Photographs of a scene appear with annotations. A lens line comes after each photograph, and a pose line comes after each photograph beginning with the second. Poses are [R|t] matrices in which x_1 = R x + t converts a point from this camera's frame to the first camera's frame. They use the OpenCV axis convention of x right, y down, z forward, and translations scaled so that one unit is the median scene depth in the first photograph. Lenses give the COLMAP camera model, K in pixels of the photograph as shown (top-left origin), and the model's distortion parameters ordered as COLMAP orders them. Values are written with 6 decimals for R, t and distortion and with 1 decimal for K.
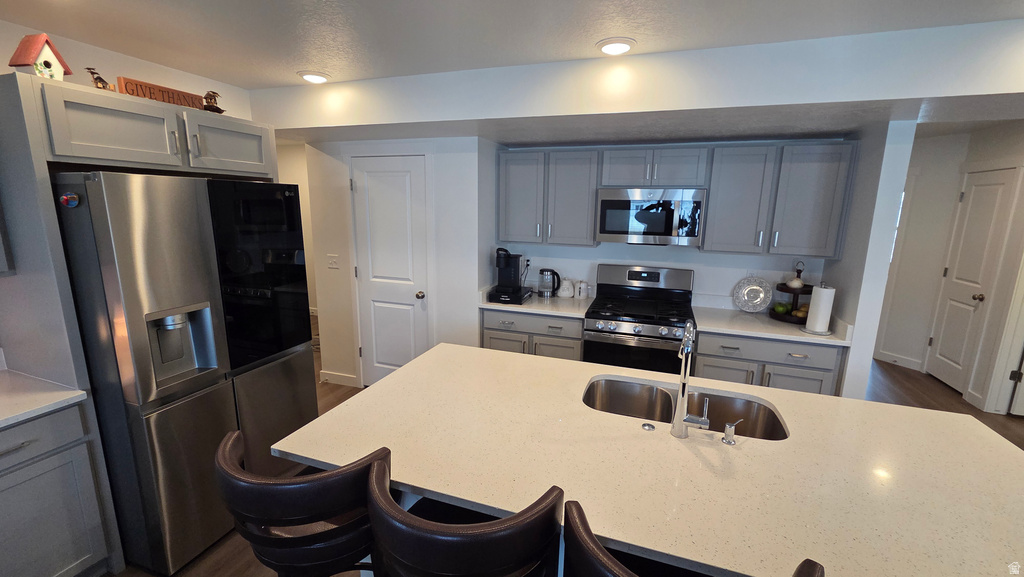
lens RADIAL K [[419.0, 0, 514.5], [0, 419.0, 286.8], [0, 0, 1]] dist [-0.000668, -0.000182]
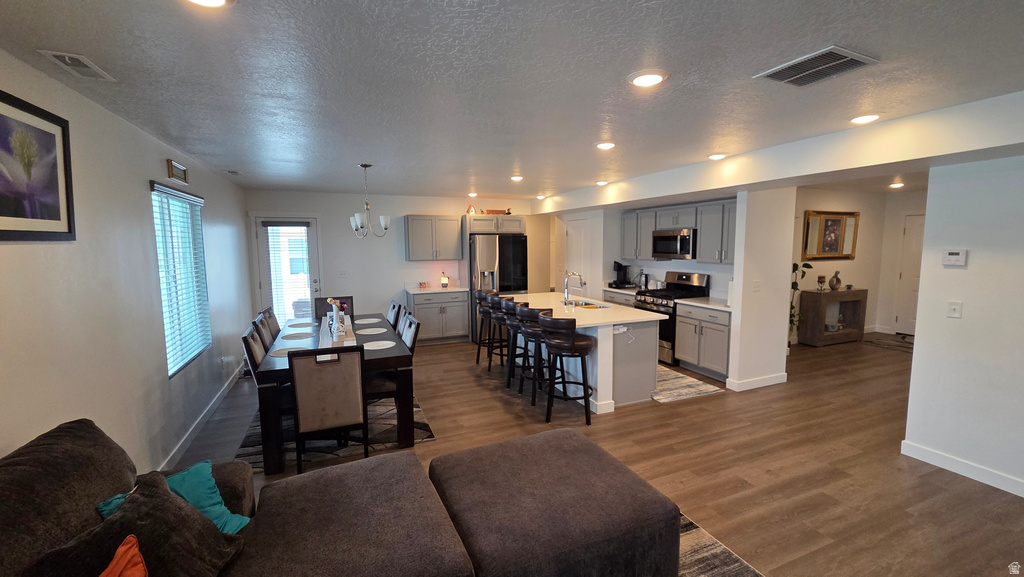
lens RADIAL K [[416.1, 0, 515.5], [0, 416.1, 287.2], [0, 0, 1]] dist [0.000670, 0.000015]
pose [[0.671246, 0.056397, -0.739086, 1.248131], [-0.124149, 0.991570, -0.037091, 0.183017], [0.730764, 0.116654, 0.672589, -0.763990]]
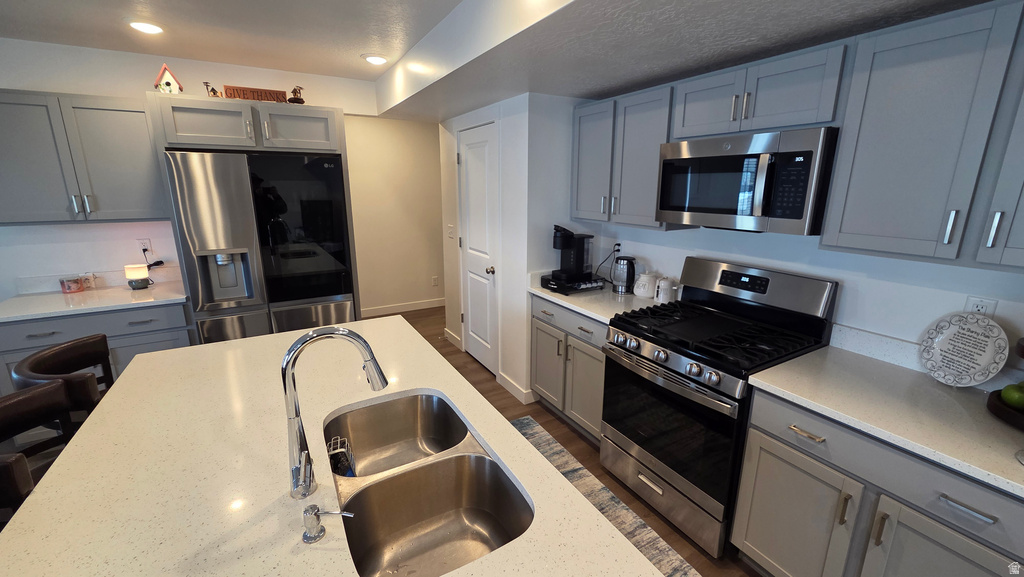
lens RADIAL K [[416.1, 0, 515.5], [0, 416.1, 287.2], [0, 0, 1]] dist [0.000670, 0.000015]
pose [[0.757561, 0.142717, -0.636972, 0.494838], [-0.116400, 0.989702, 0.083312, -0.032181], [0.642303, 0.011029, 0.766372, 0.336071]]
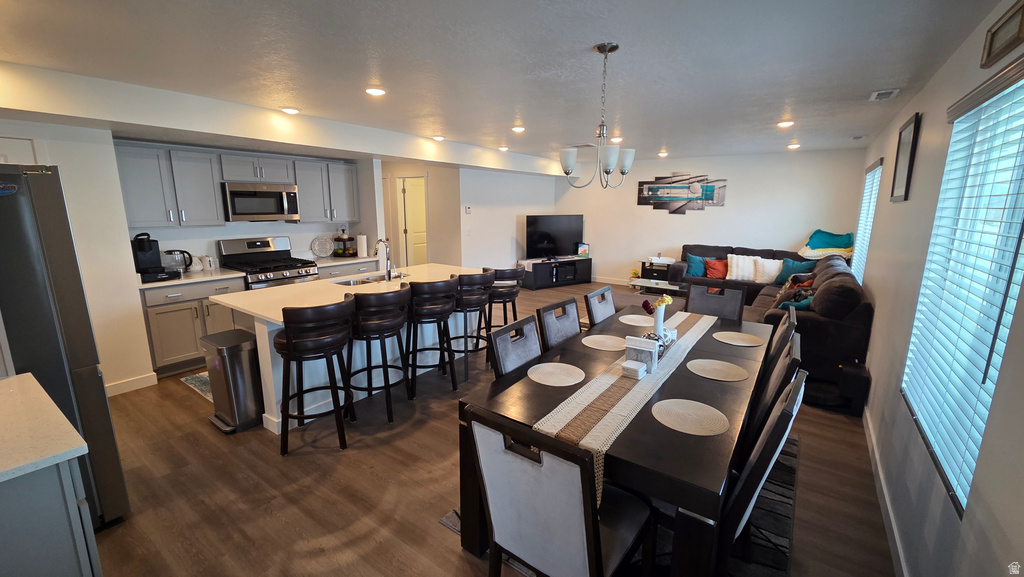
lens RADIAL K [[419.0, 0, 514.5], [0, 419.0, 286.8], [0, 0, 1]] dist [-0.000668, -0.000182]
pose [[0.276197, -0.200290, 0.940000, -0.908697], [0.184100, 0.970959, 0.152793, 0.062851], [-0.943304, 0.130853, 0.305049, -0.268137]]
